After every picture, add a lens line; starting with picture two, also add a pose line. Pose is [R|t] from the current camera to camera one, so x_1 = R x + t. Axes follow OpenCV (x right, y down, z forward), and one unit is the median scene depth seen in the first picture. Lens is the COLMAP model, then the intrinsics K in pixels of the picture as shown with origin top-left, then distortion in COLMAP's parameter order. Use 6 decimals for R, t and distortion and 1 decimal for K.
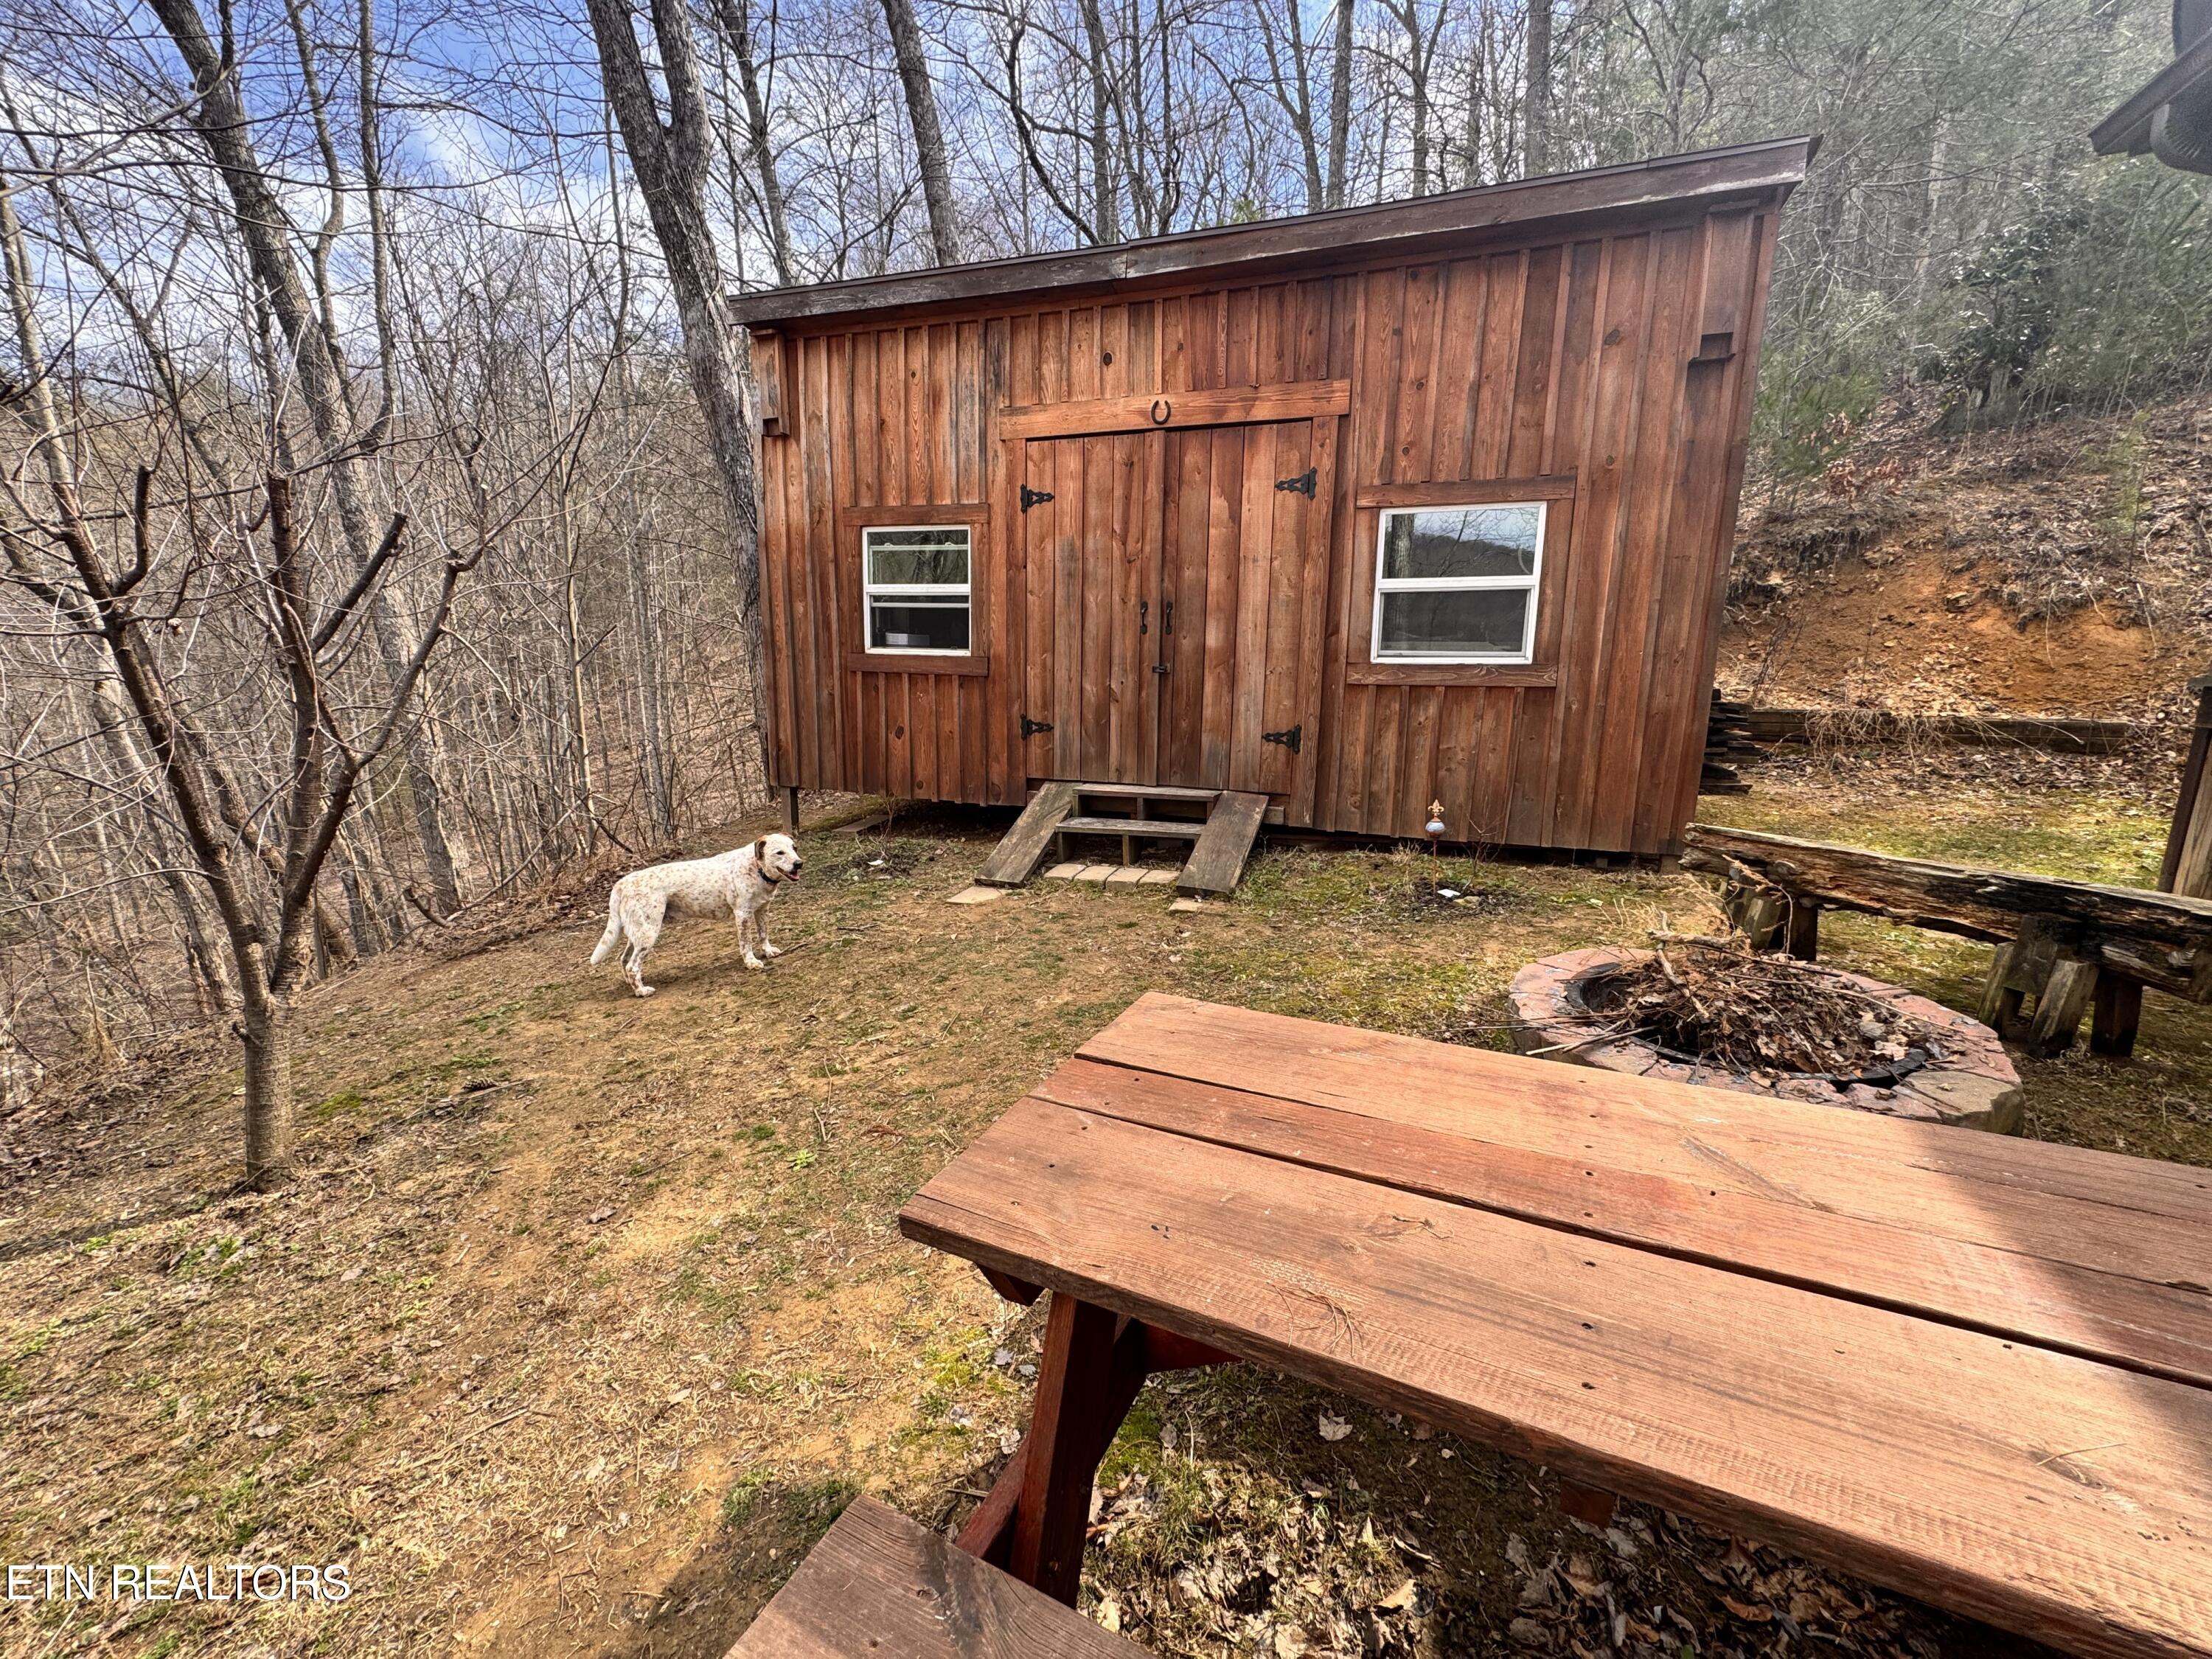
lens RADIAL K [[885.1, 0, 1101.8], [0, 885.1, 822.3], [0, 0, 1]] dist [-0.003215, 0.000640]
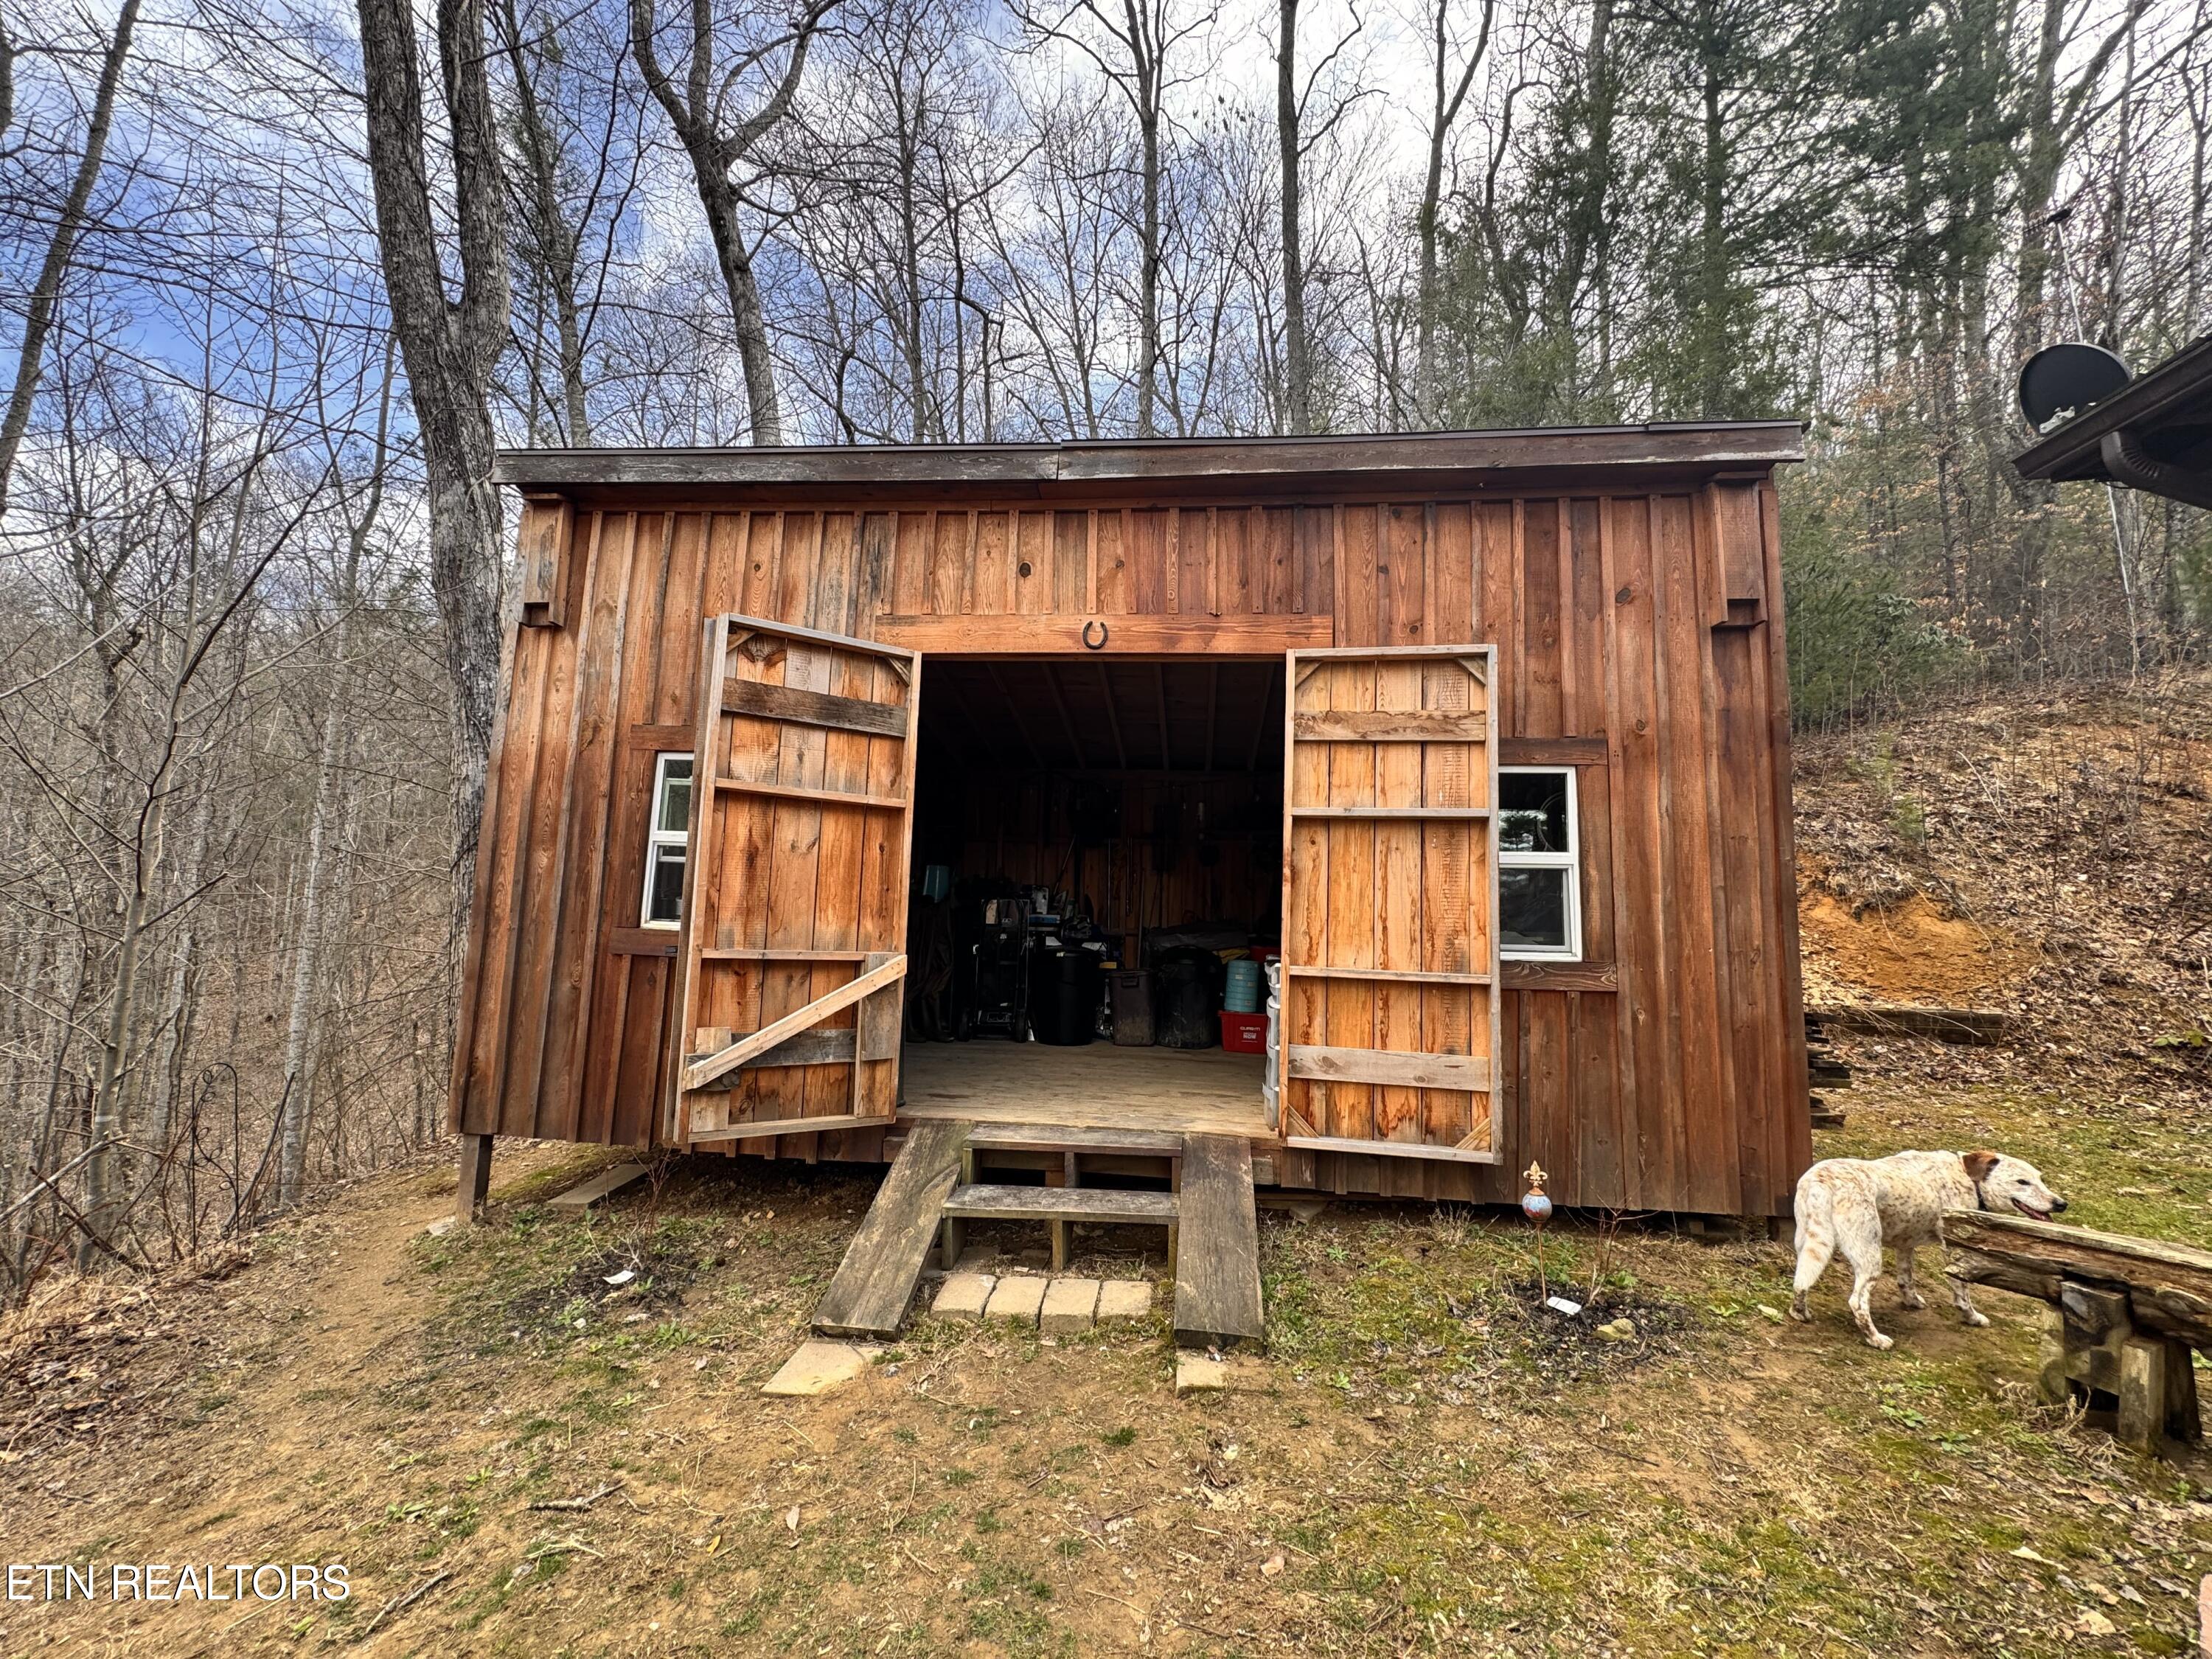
lens RADIAL K [[885.1, 0, 1109.3], [0, 885.1, 822.8], [0, 0, 1]] dist [-0.003215, 0.000640]
pose [[0.968249, 0.044466, 0.246002, -0.106012], [0.028000, 0.958572, -0.283471, -0.077655], [-0.248416, 0.281359, 0.926891, 0.306373]]
